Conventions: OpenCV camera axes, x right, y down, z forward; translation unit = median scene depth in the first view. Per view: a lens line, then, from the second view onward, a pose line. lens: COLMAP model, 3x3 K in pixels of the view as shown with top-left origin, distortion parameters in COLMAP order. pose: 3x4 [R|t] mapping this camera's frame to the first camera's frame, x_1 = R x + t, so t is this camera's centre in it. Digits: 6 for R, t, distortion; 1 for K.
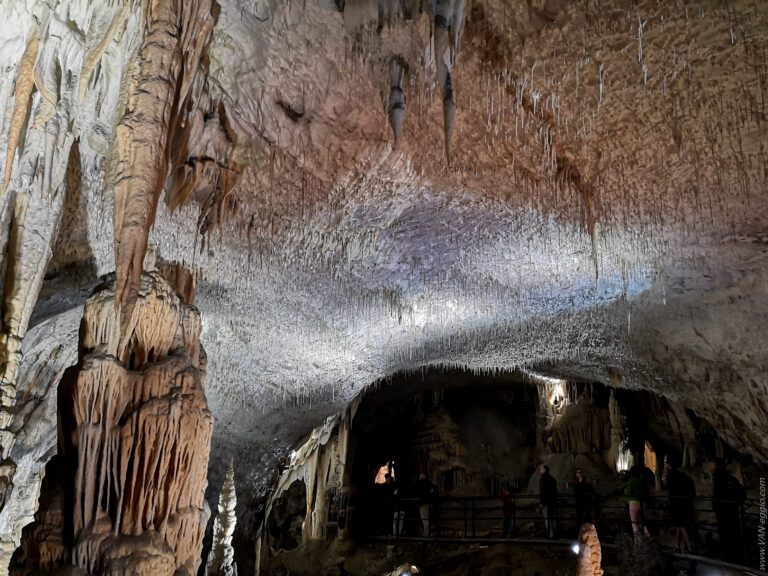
lens RADIAL K [[813.9, 0, 384.0], [0, 813.9, 288.0], [0, 0, 1]] dist [0.044568, 0.013260]
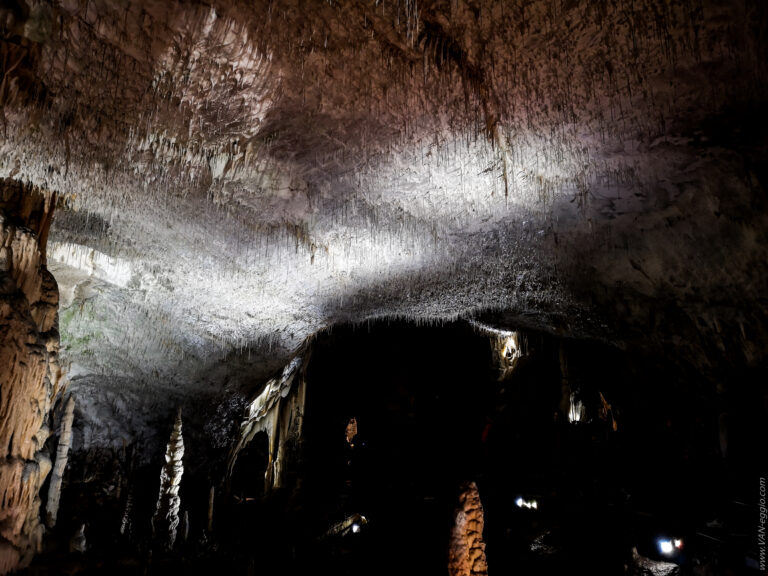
lens RADIAL K [[594.9, 0, 383.6], [0, 594.9, 275.0], [0, 0, 1]] dist [0.030656, -0.002699]
pose [[0.995661, -0.023221, -0.090110, 0.166180], [0.020239, 0.999221, -0.033873, 0.083103], [0.090826, 0.031903, 0.995356, 0.317204]]
